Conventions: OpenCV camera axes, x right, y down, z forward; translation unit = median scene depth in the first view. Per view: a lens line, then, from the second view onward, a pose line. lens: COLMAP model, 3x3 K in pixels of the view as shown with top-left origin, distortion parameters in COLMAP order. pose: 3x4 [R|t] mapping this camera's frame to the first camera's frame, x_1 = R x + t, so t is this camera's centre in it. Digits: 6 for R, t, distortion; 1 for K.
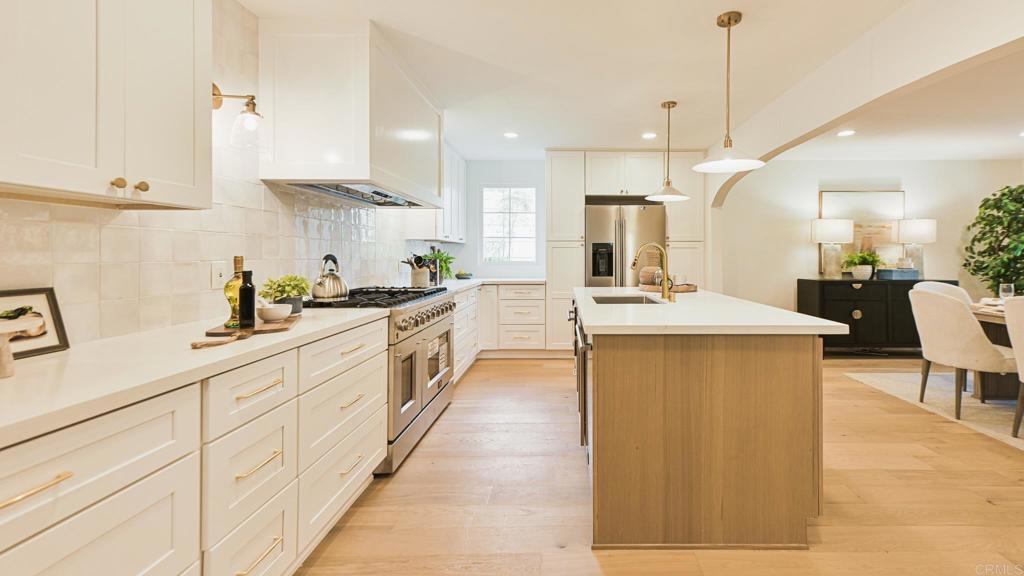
lens RADIAL K [[423.8, 0, 563.0], [0, 423.8, 274.0], [0, 0, 1]] dist [0.014707, 0.000038]
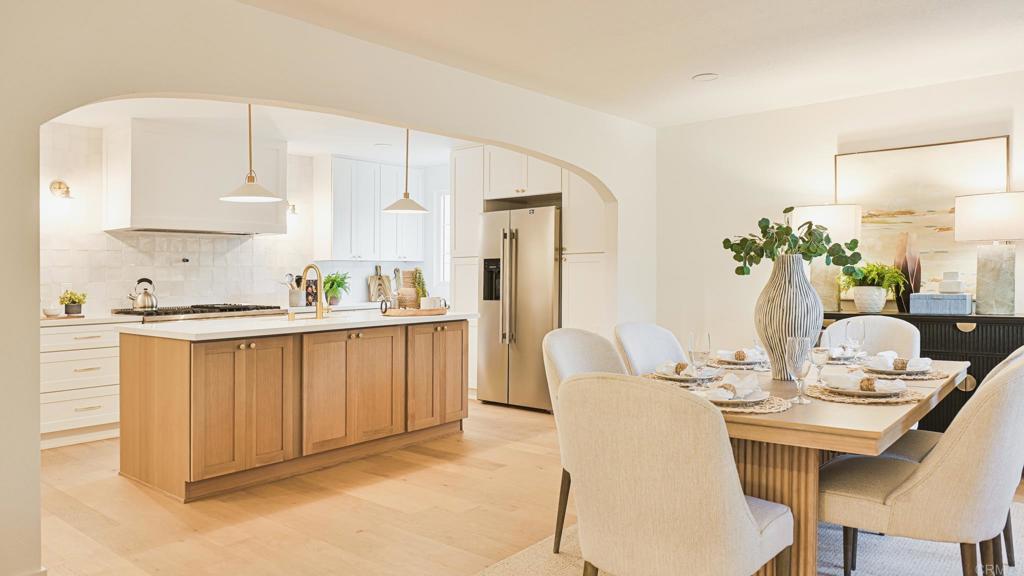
lens RADIAL K [[716.1, 0, 512.0], [0, 716.1, 288.0], [0, 0, 1]] dist [-0.010680, -0.002934]
pose [[0.755303, 0.001076, -0.655375, 1.079471], [-0.014933, 0.999767, -0.015569, 0.003579], [0.655206, 0.021545, 0.755143, 0.003433]]
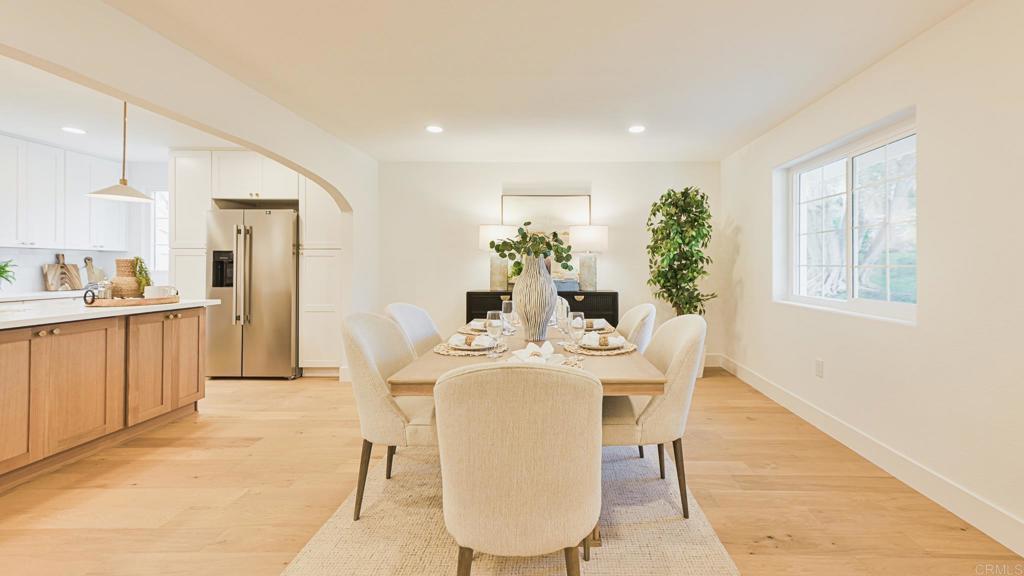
lens RADIAL K [[423.8, 0, 563.0], [0, 423.8, 274.0], [0, 0, 1]] dist [0.014707, 0.000038]
pose [[0.999910, 0.000509, -0.013398, 0.897181], [-0.000845, 0.999684, -0.025106, -0.000217], [0.013381, 0.025115, 0.999595, 0.095926]]
